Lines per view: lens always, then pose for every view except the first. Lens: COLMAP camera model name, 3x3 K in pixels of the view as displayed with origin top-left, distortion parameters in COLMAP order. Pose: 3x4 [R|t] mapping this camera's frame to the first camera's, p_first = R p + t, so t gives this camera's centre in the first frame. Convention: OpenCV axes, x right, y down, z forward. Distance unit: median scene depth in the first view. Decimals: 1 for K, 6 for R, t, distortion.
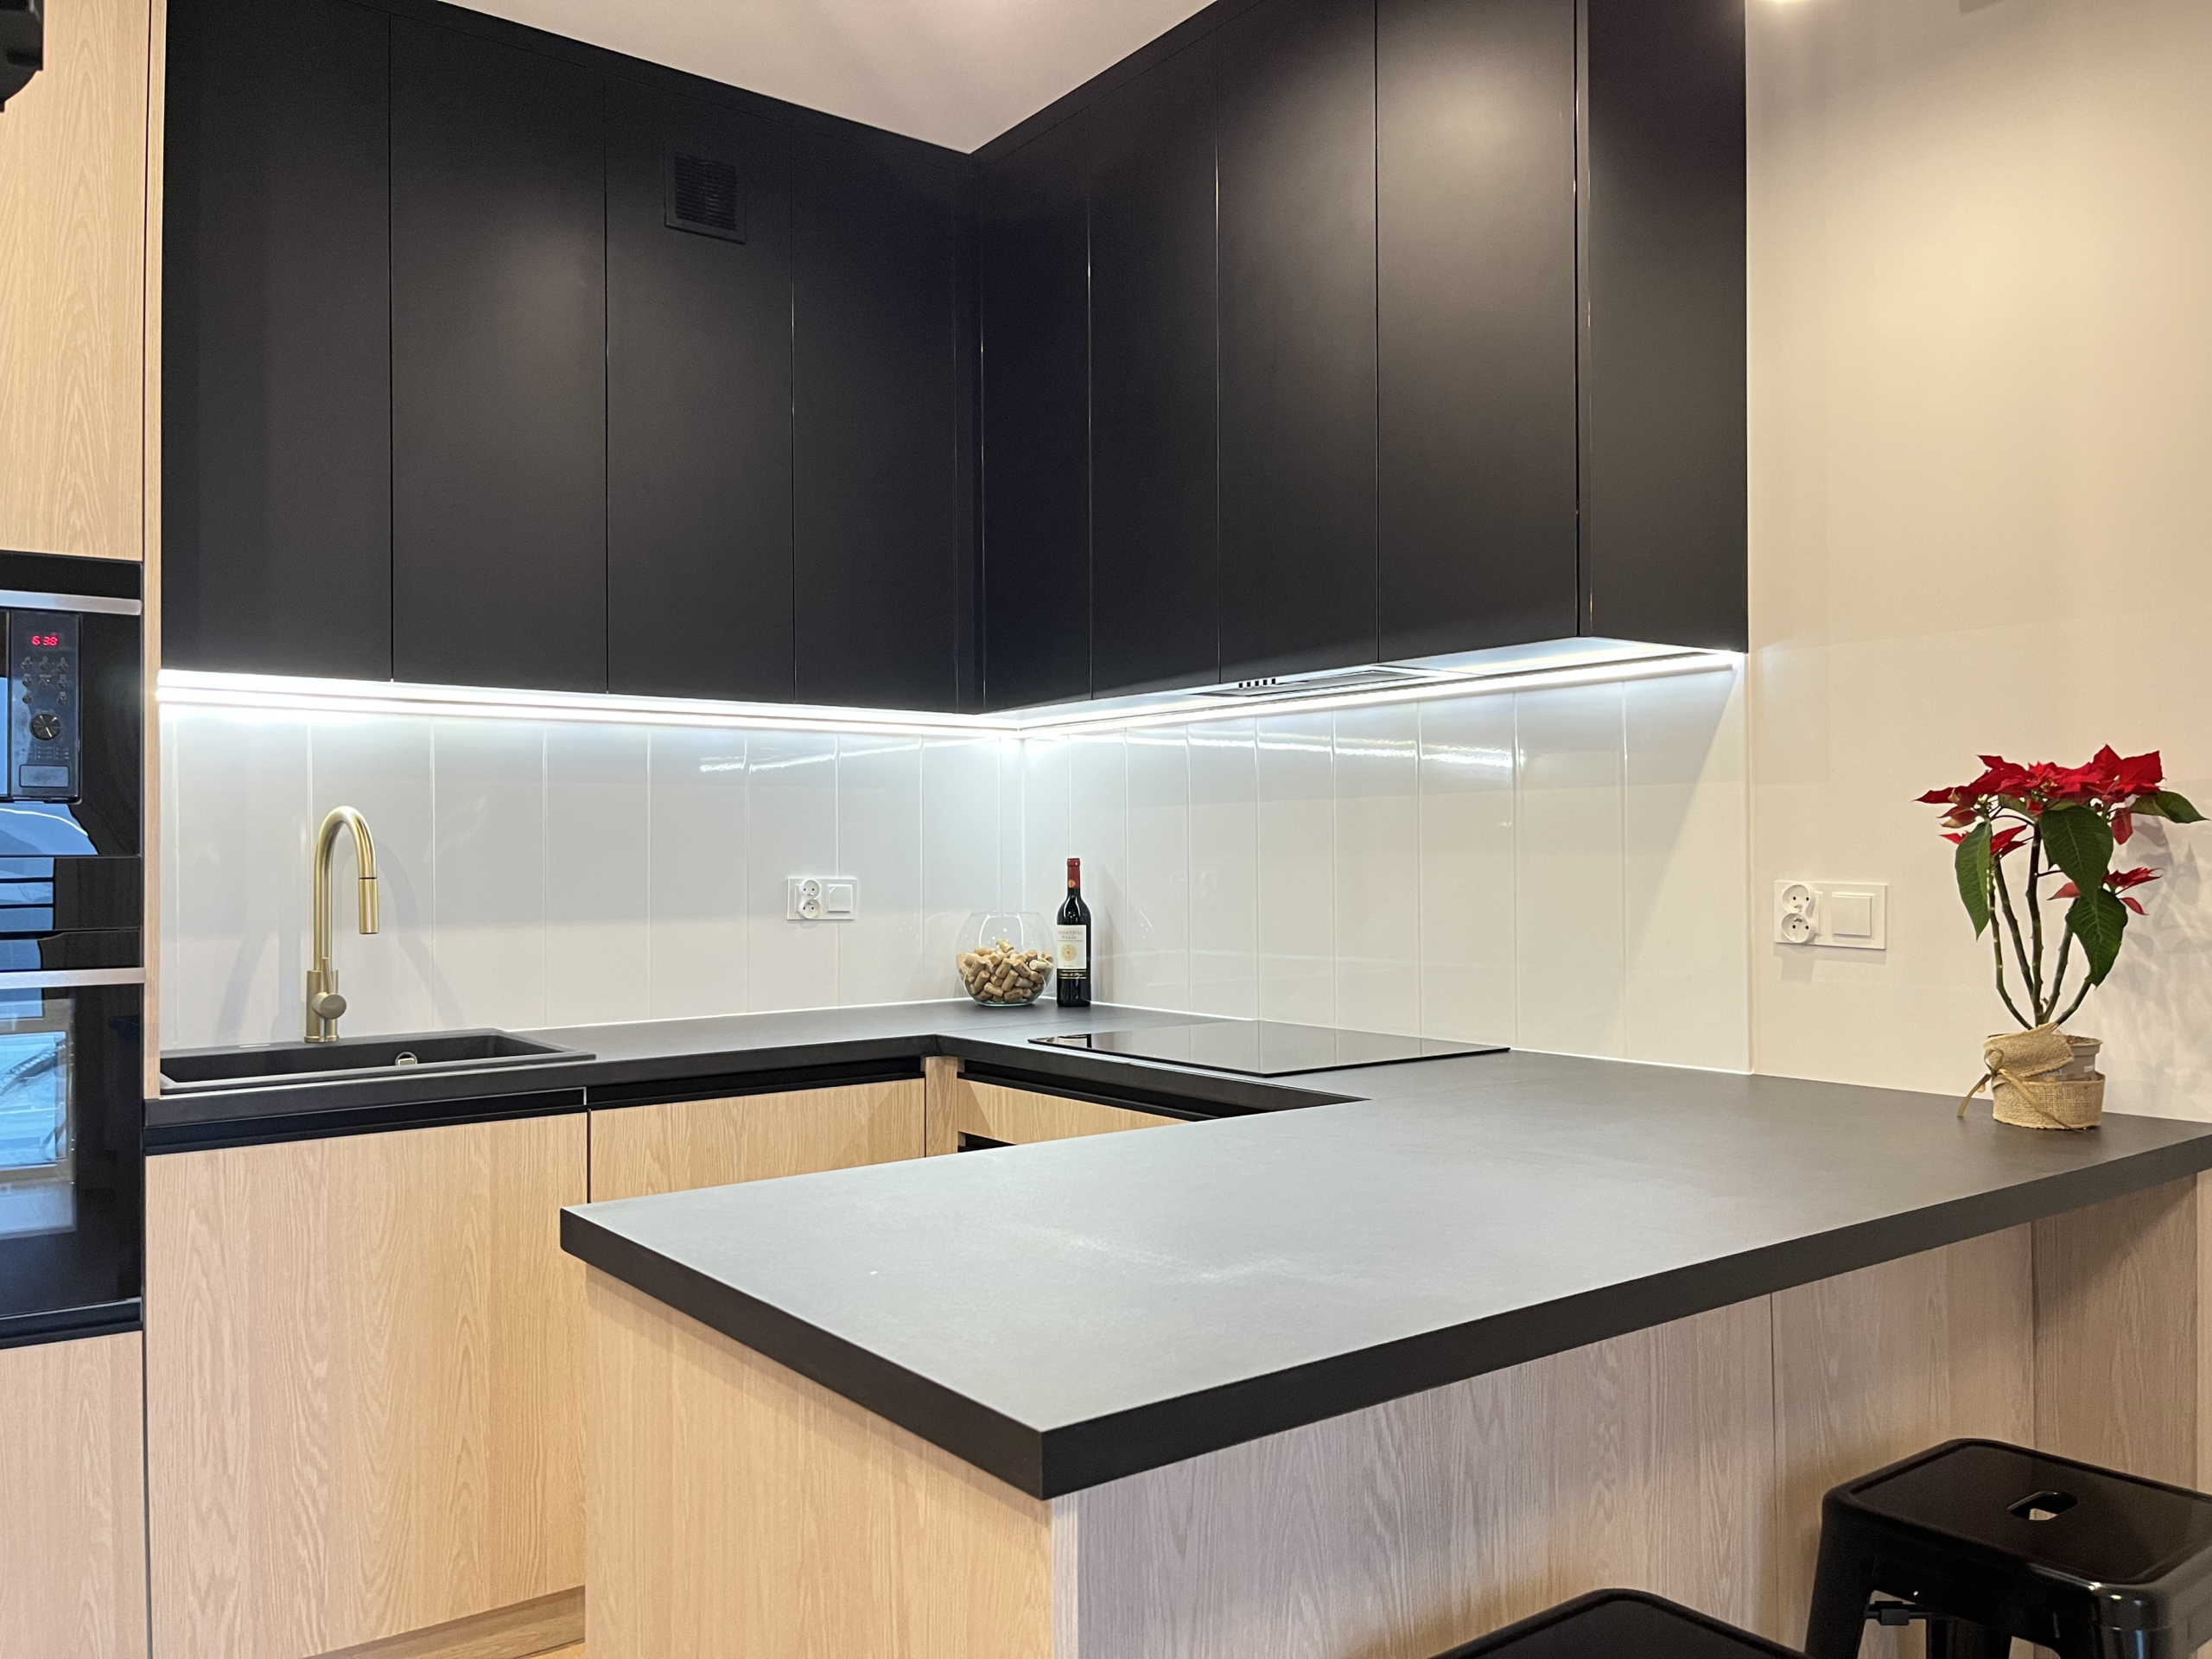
lens RADIAL K [[1703.5, 0, 1106.0], [0, 1703.5, 829.5], [0, 0, 1]] dist [0.054292, -0.125105]
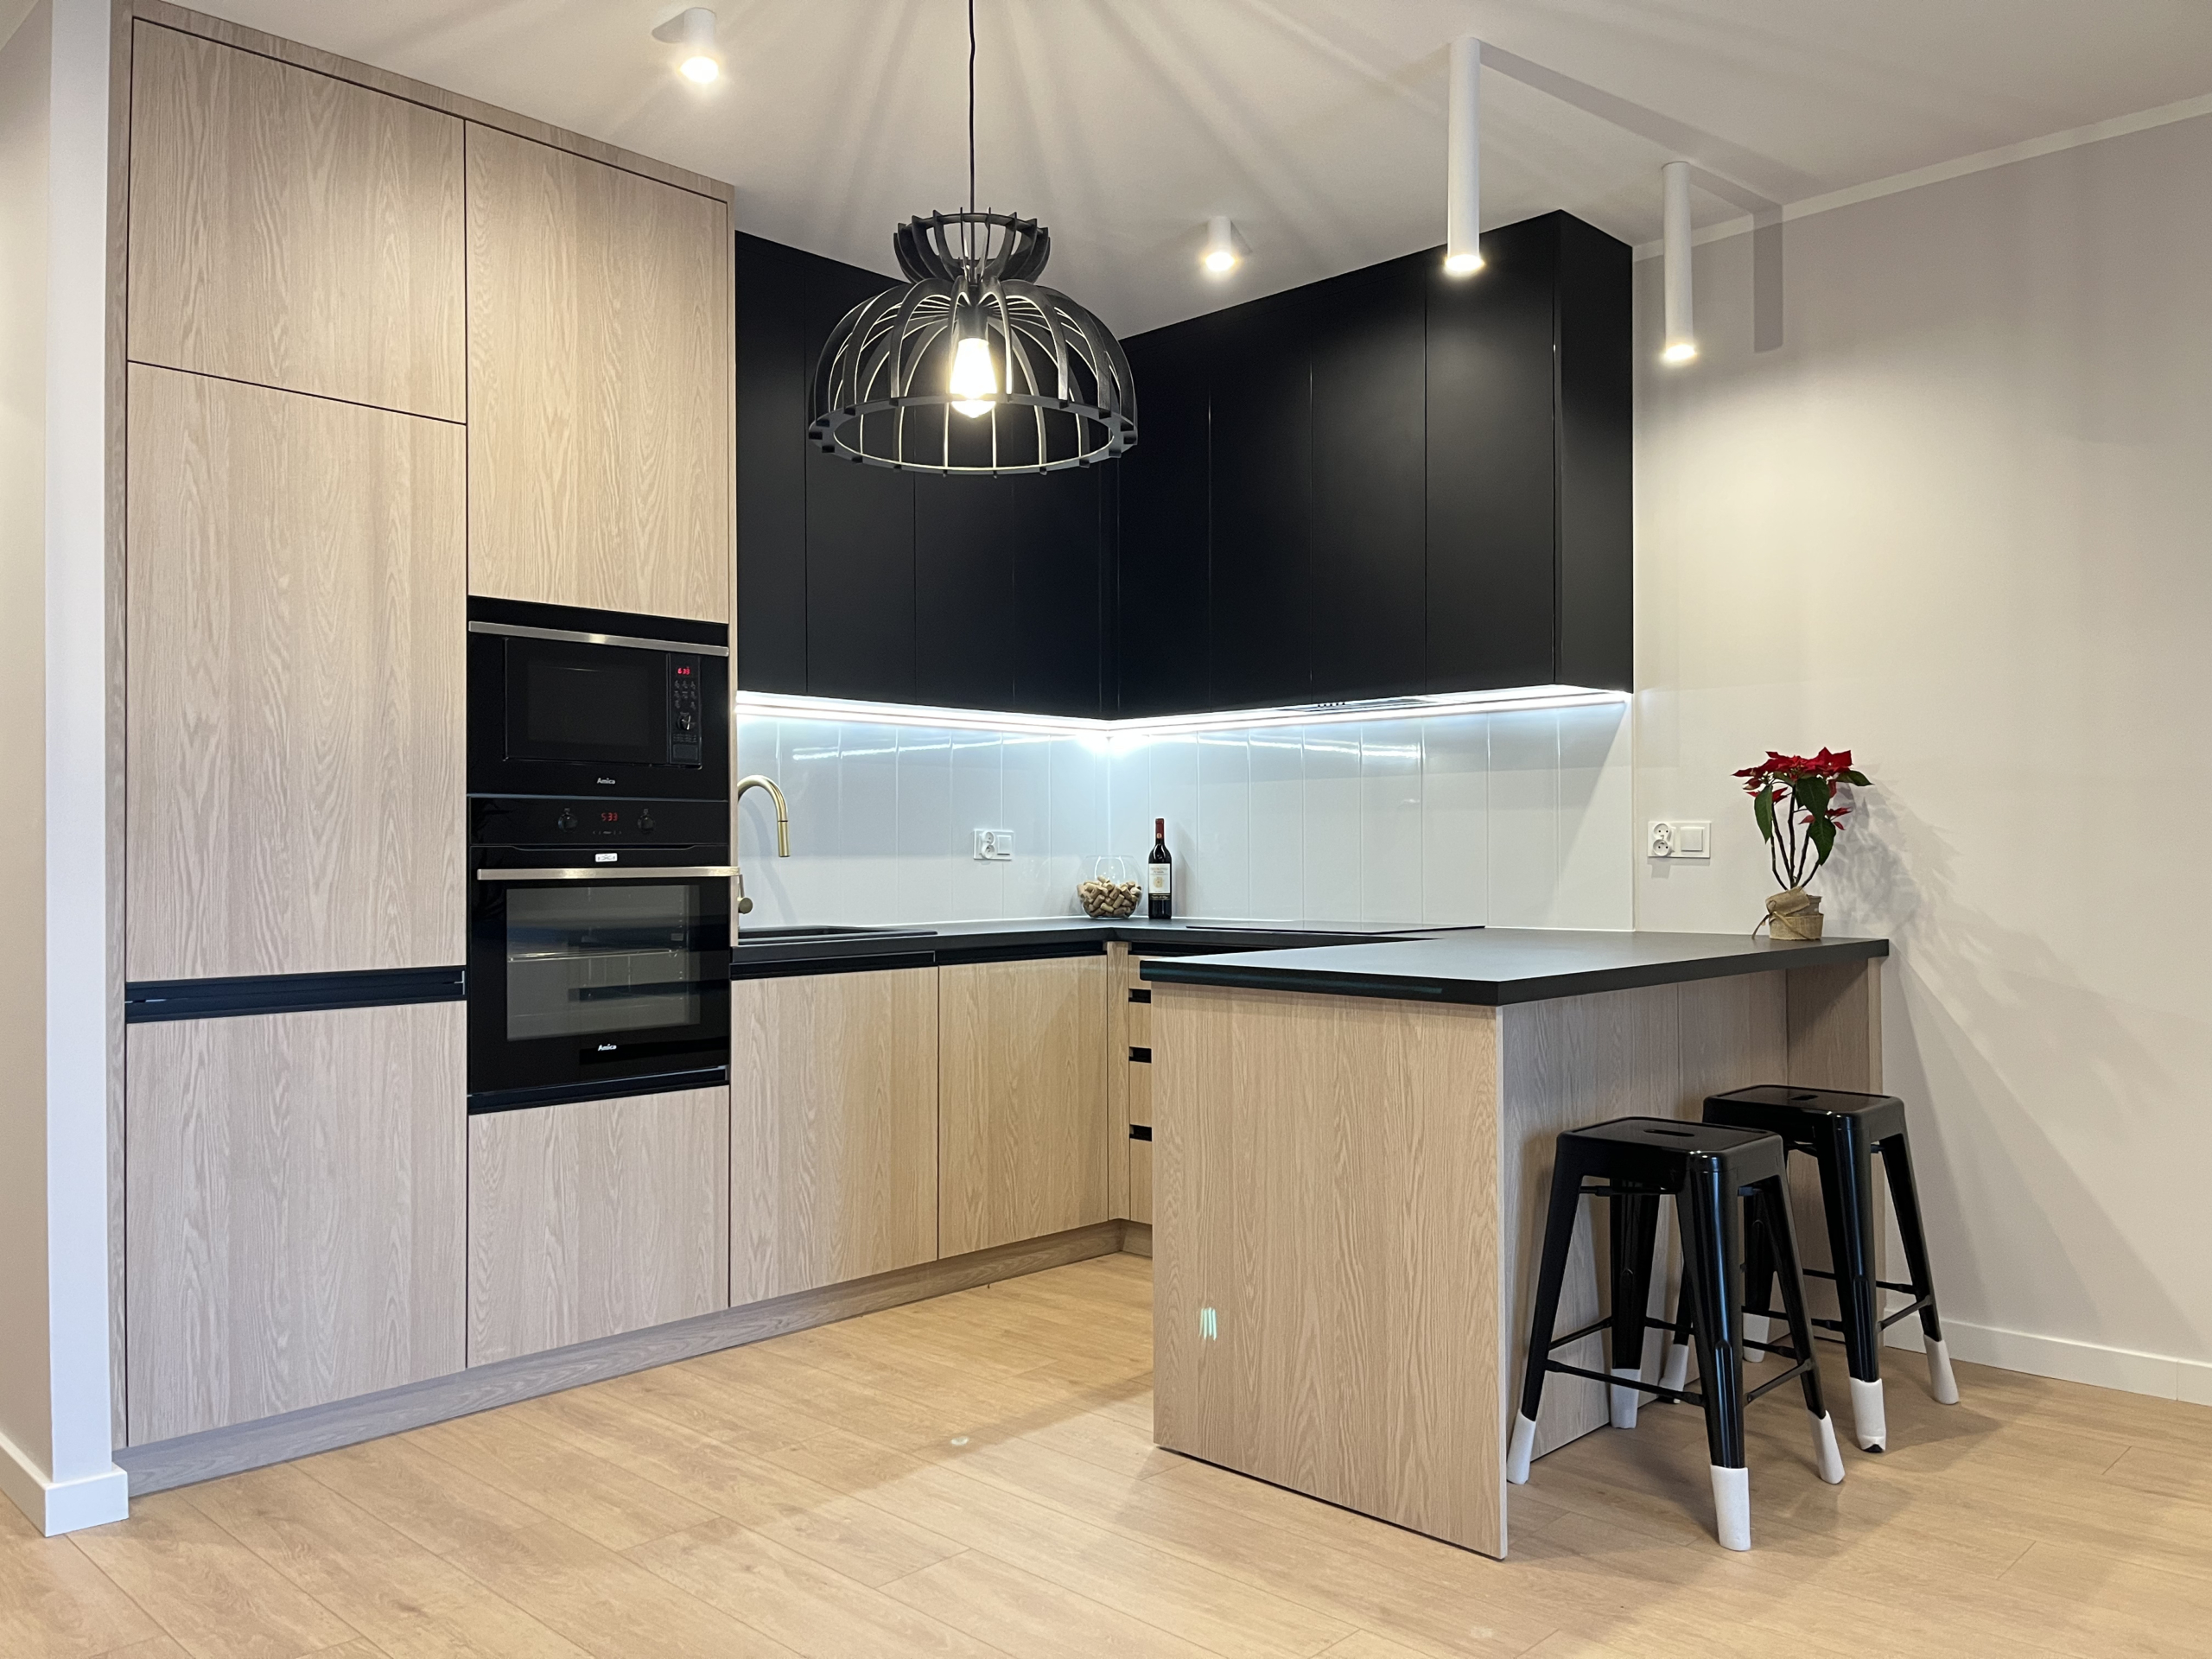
lens RADIAL K [[1650.6, 0, 1106.0], [0, 1650.6, 829.5], [0, 0, 1]] dist [0.006765, -0.148600]
pose [[0.990054, 0.004547, 0.140611, -0.426676], [-0.004804, 0.999987, 0.001489, 0.039542], [-0.140603, -0.002150, 0.990064, -0.646472]]
